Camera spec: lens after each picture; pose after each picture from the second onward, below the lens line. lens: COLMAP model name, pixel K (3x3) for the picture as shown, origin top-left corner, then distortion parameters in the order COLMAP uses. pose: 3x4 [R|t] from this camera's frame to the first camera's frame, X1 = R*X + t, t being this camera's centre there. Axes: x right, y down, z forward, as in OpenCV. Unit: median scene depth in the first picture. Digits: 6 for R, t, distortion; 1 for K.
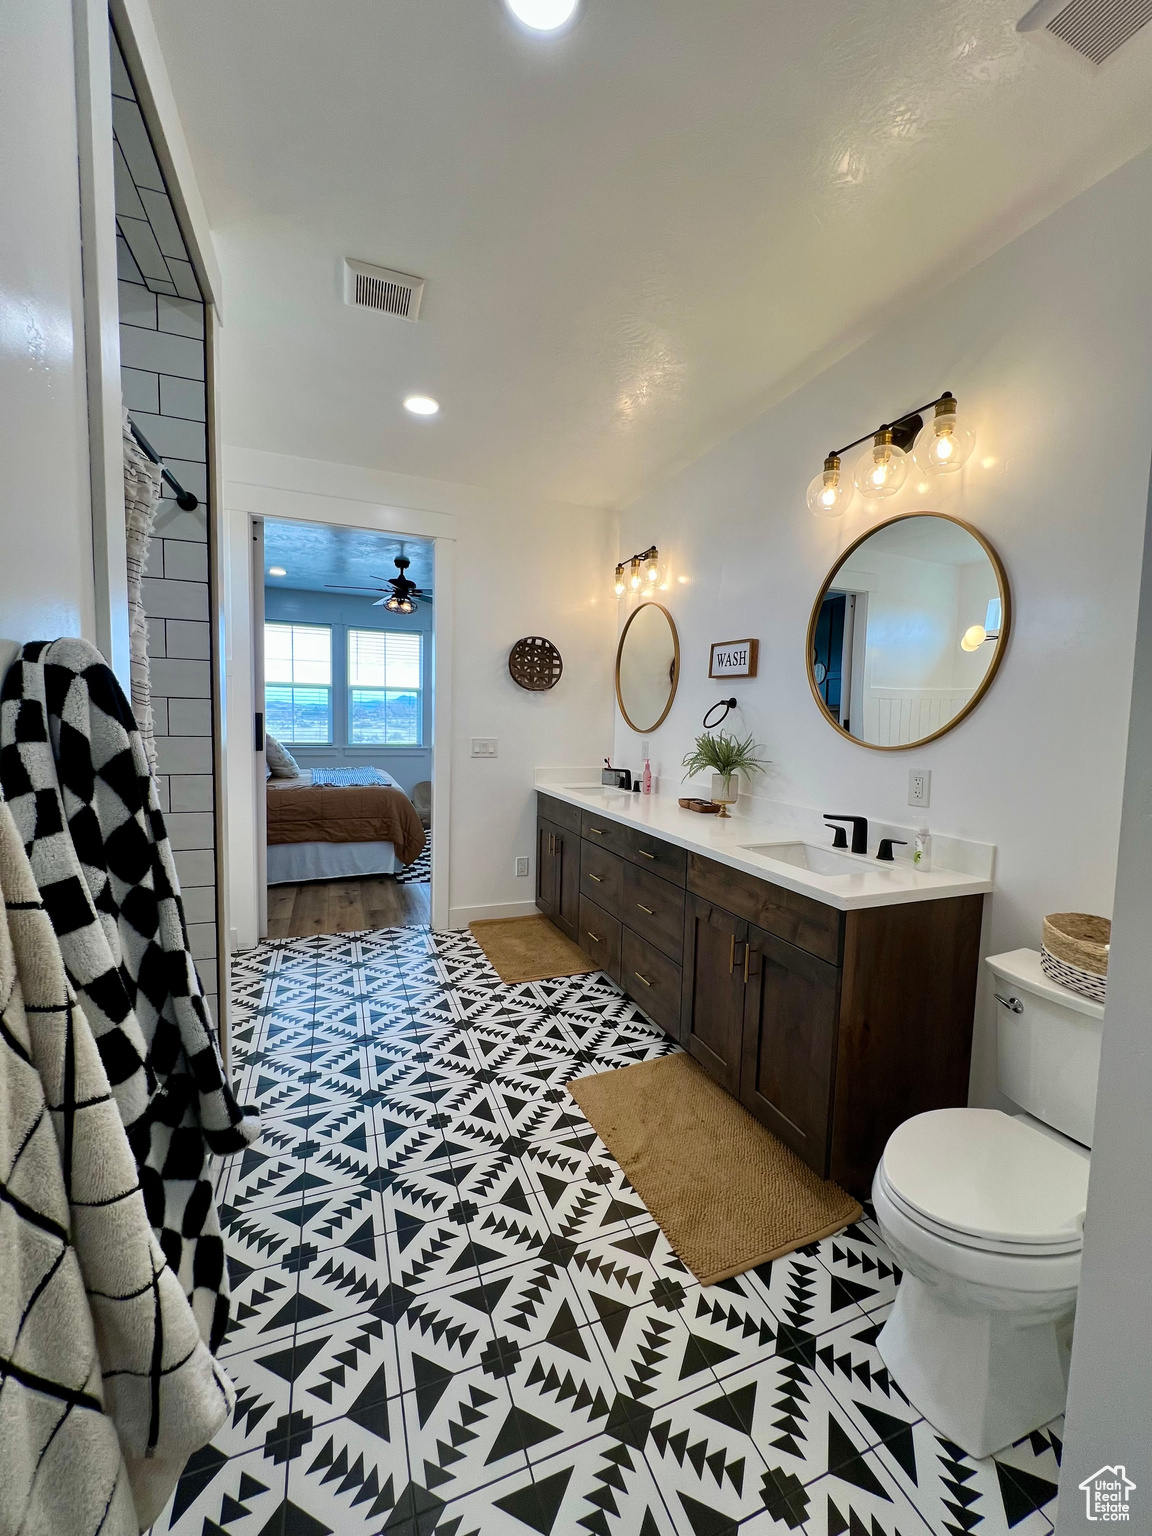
lens RADIAL K [[614.5, 0, 582.5], [0, 614.5, 763.9], [0, 0, 1]] dist [-0.002421, 0.000665]
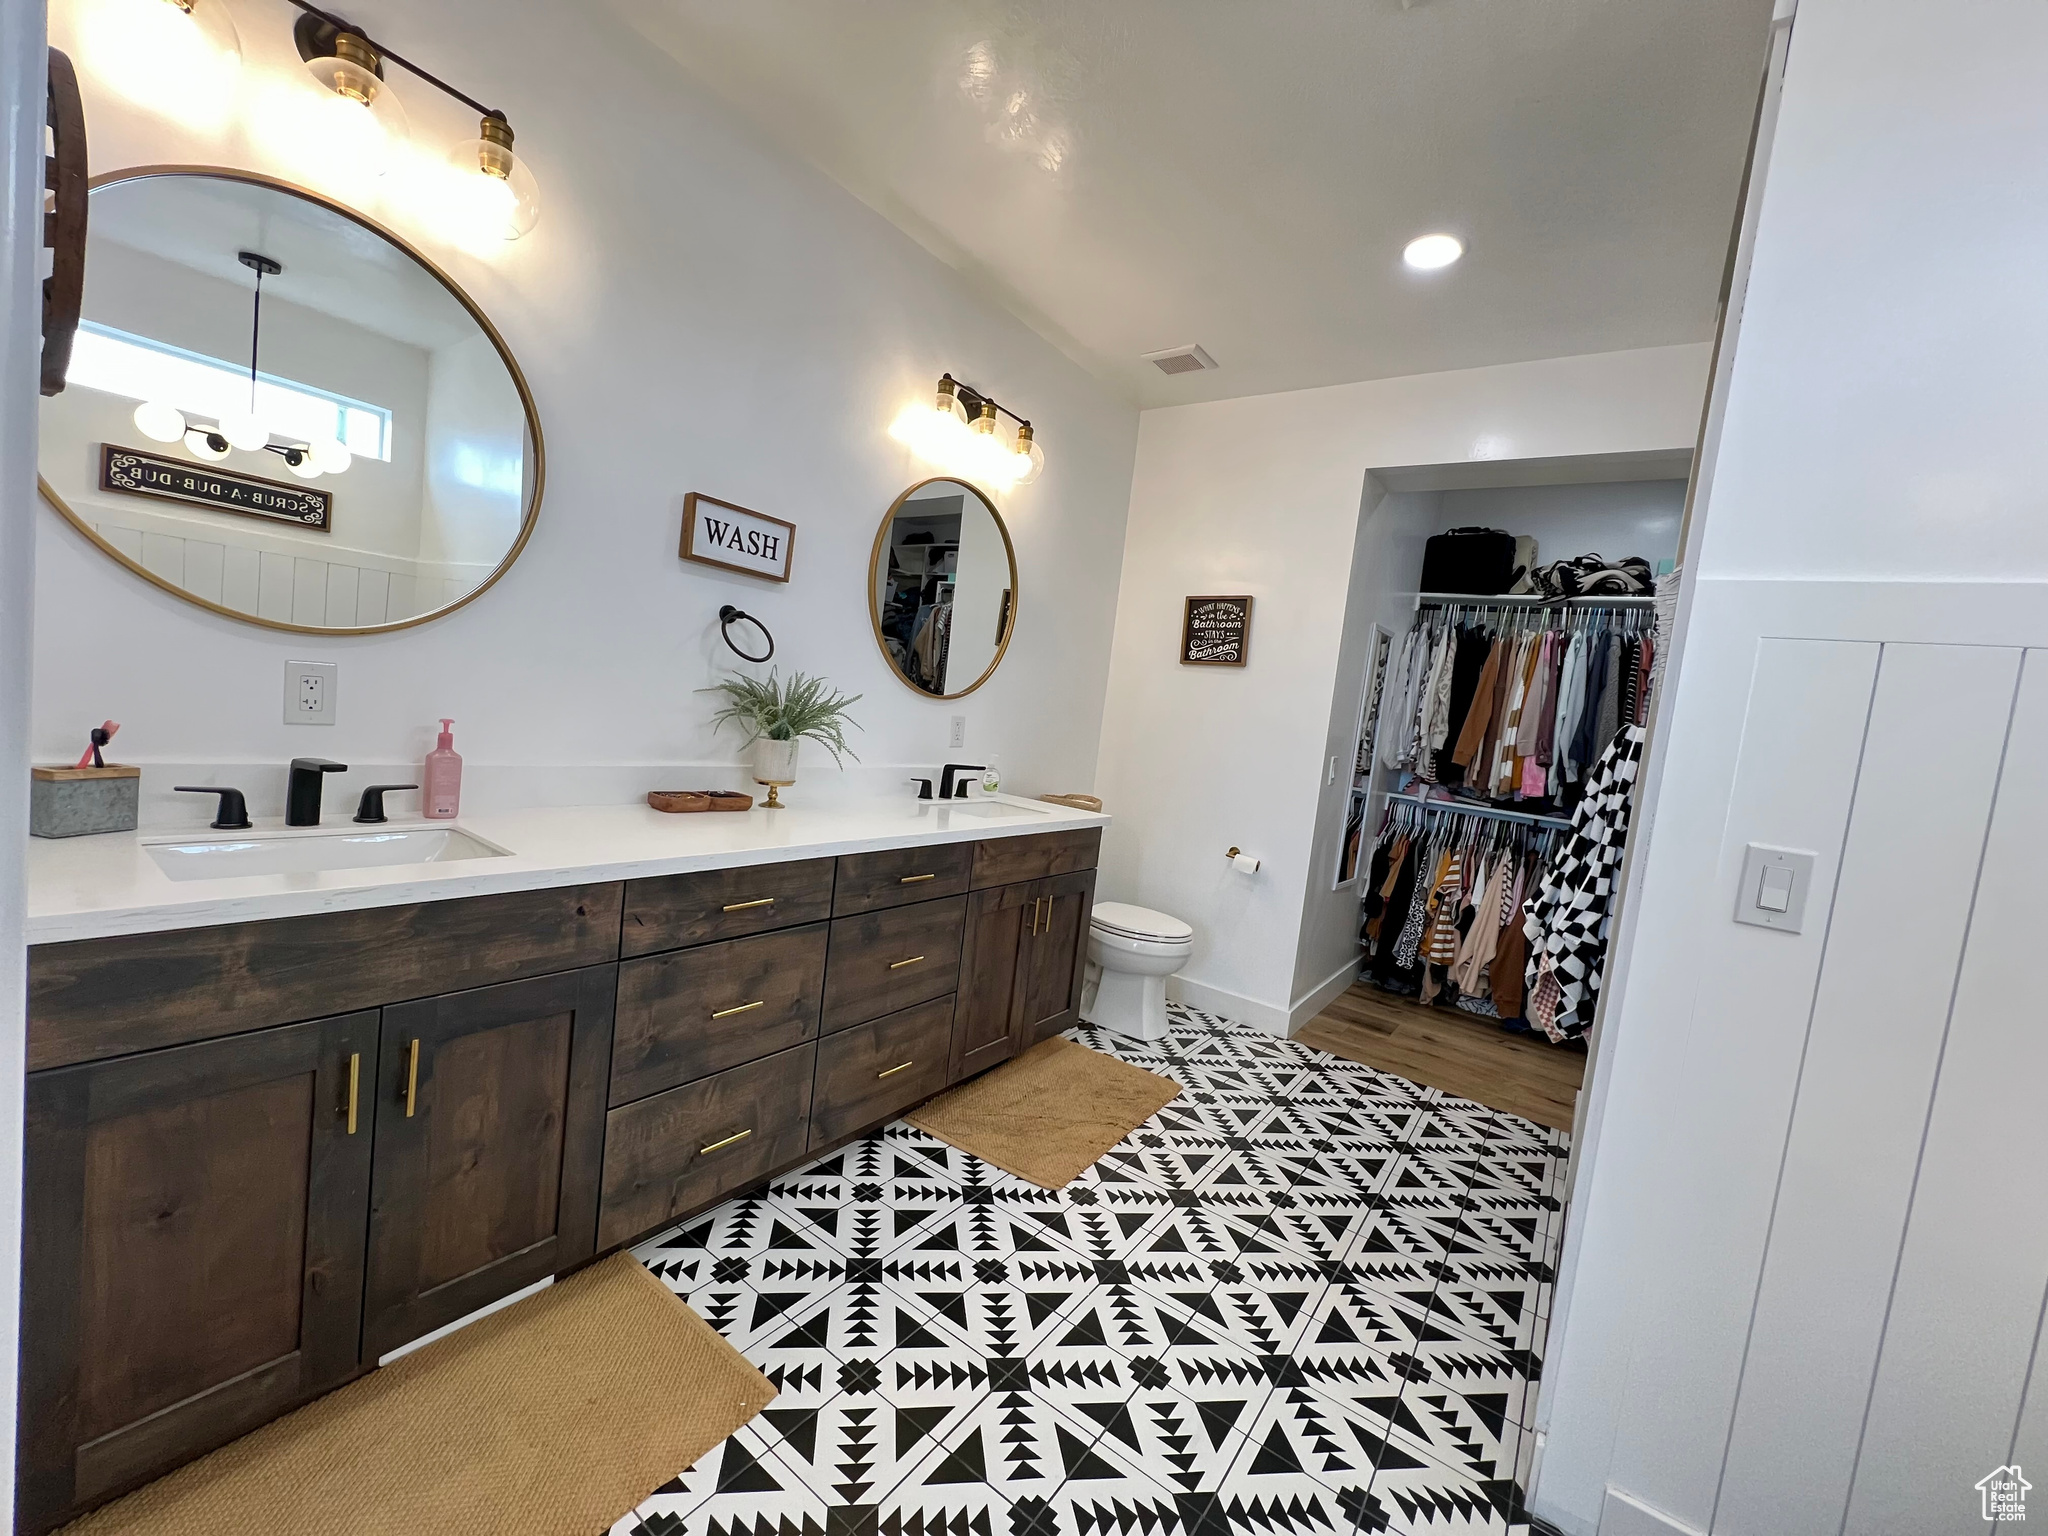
lens RADIAL K [[819.3, 0, 1018.6], [0, 819.3, 760.5], [0, 0, 1]] dist [-0.002421, 0.000665]
pose [[-0.517985, -0.150220, 0.842096, -0.707619], [-0.063763, 0.988501, 0.137115, -0.107341], [-0.853010, 0.017329, -0.521607, 1.457672]]
